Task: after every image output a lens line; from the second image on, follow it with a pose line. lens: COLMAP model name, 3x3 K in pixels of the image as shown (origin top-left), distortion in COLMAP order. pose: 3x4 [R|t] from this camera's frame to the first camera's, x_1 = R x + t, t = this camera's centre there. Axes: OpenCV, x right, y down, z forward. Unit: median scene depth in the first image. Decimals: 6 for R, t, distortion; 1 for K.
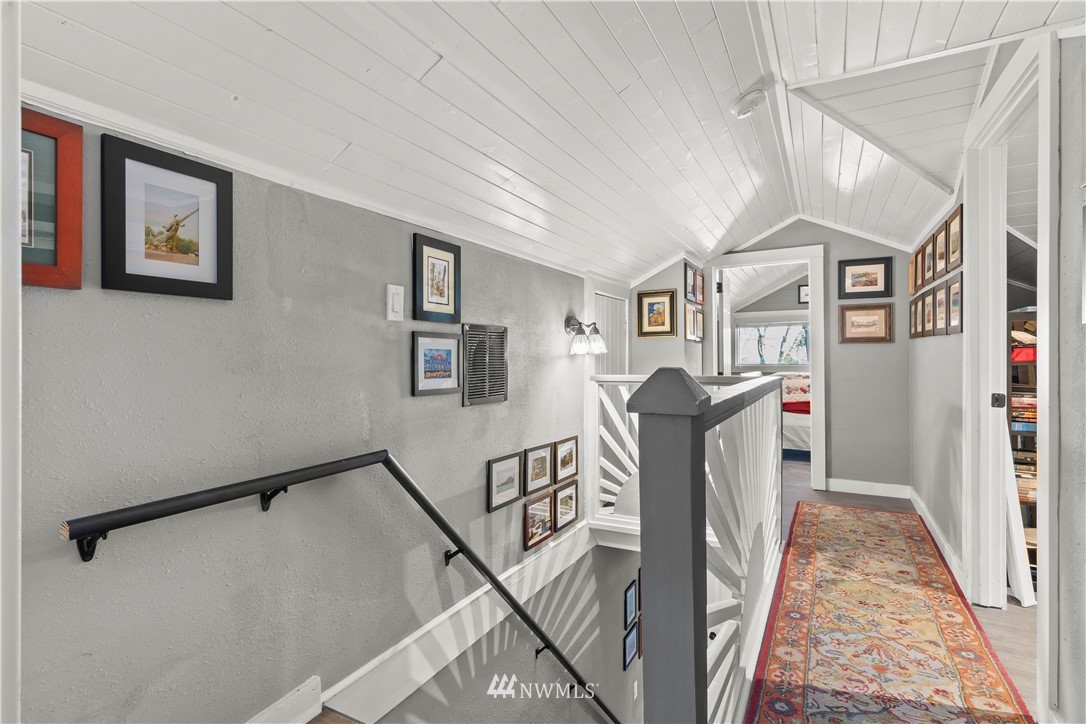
lens RADIAL K [[524.4, 0, 540.8], [0, 524.4, 362.3], [0, 0, 1]] dist [0.000694, 0.000892]
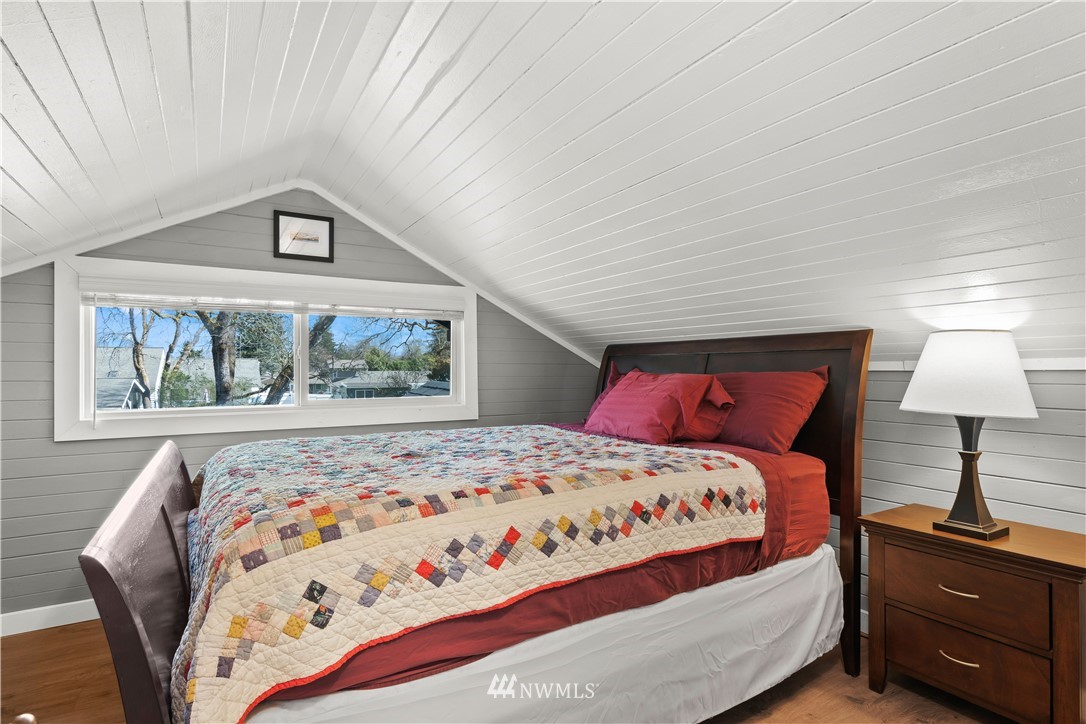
lens RADIAL K [[536.7, 0, 542.3], [0, 536.7, 368.7], [0, 0, 1]] dist [-0.000487, -0.000030]
pose [[0.499906, 0.005975, 0.866059, 0.240582], [0.004119, 0.999948, -0.009276, -0.022025], [-0.866070, 0.008204, 0.499856, 0.621113]]
